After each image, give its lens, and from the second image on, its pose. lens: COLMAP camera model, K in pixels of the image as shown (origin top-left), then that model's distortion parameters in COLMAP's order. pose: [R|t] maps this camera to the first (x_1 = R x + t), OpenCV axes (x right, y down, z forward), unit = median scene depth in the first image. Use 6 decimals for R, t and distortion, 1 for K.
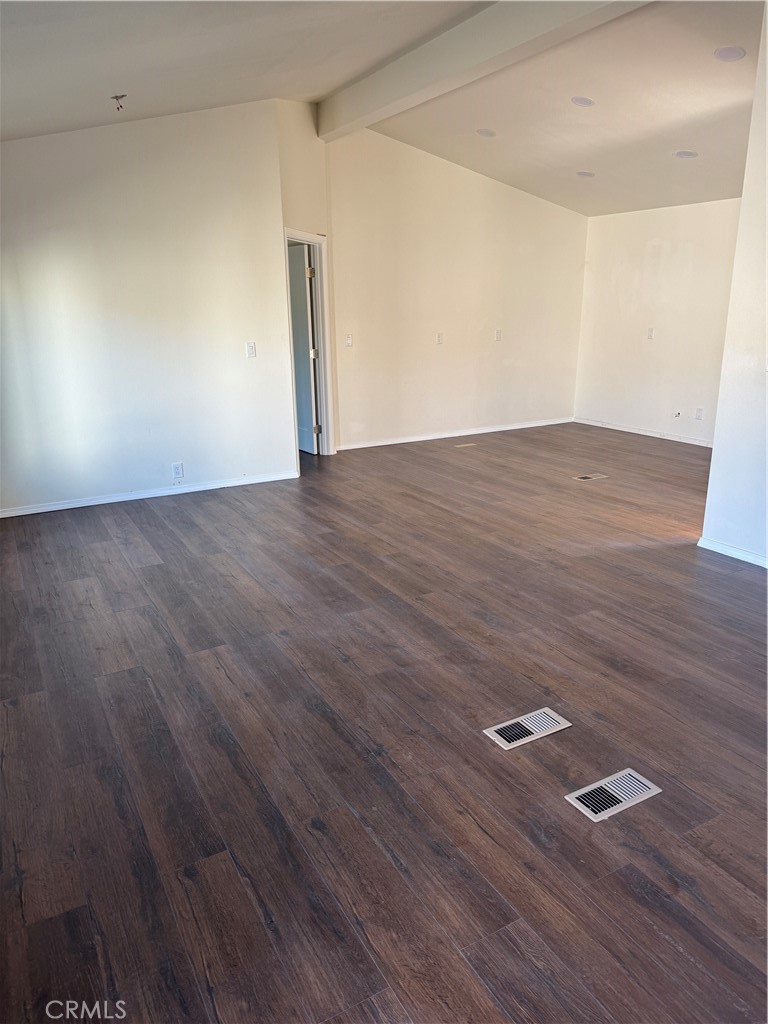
lens RADIAL K [[715.9, 0, 384.0], [0, 715.9, 512.0], [0, 0, 1]] dist [0.058226, -0.078261]
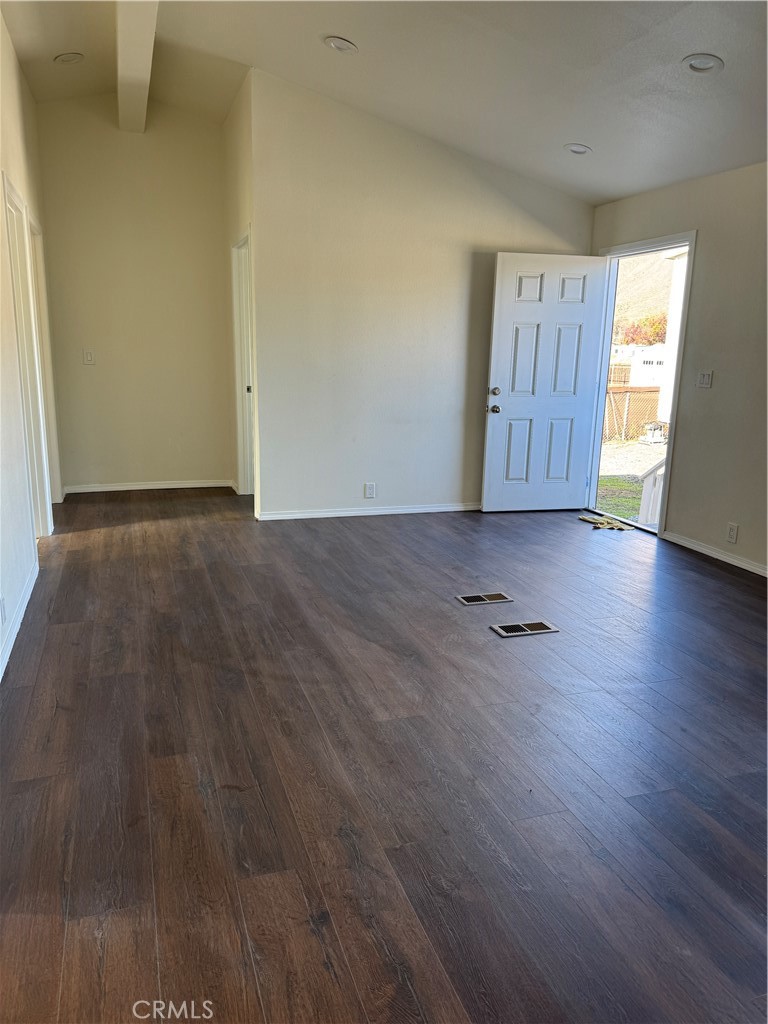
lens RADIAL K [[715.9, 0, 384.0], [0, 715.9, 512.0], [0, 0, 1]] dist [0.058226, -0.078261]
pose [[-0.985919, -0.056180, 0.157505, 0.192303], [0.027976, 0.873192, 0.486573, -0.395040], [-0.164867, 0.484128, -0.859325, 1.536034]]
